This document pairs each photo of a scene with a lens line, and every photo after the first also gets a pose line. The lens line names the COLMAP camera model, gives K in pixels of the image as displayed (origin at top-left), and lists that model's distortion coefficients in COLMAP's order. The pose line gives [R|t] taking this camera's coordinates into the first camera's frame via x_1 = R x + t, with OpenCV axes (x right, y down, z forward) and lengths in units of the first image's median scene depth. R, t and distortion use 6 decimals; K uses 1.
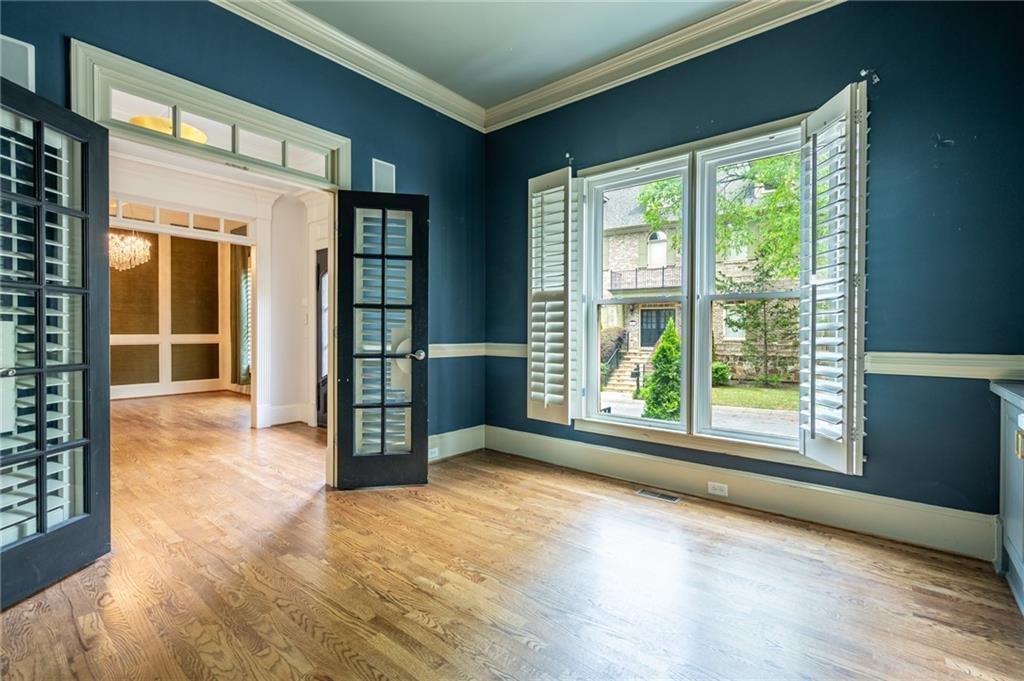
lens RADIAL K [[463.9, 0, 518.4], [0, 463.9, 336.0], [0, 0, 1]] dist [-0.003350, 0.001219]
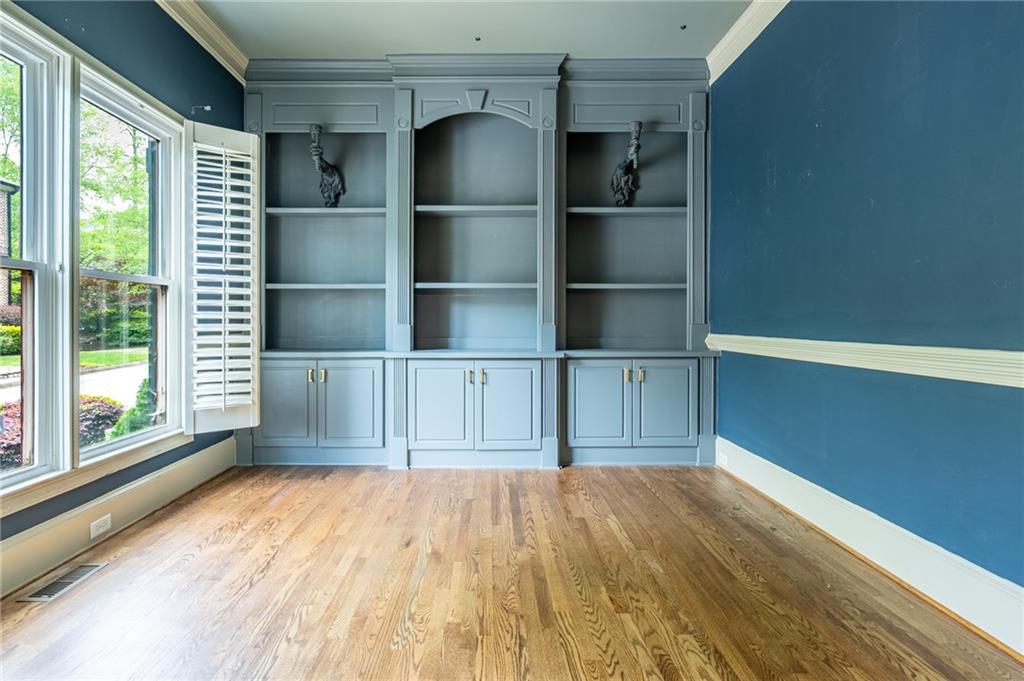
lens RADIAL K [[463.9, 0, 489.4], [0, 463.9, 322.8], [0, 0, 1]] dist [-0.003350, 0.001219]
pose [[-0.631393, -0.004112, 0.775452, -0.691745], [0.004255, 0.999953, 0.008767, -0.009374], [-0.775452, 0.008835, -0.631345, 1.209489]]
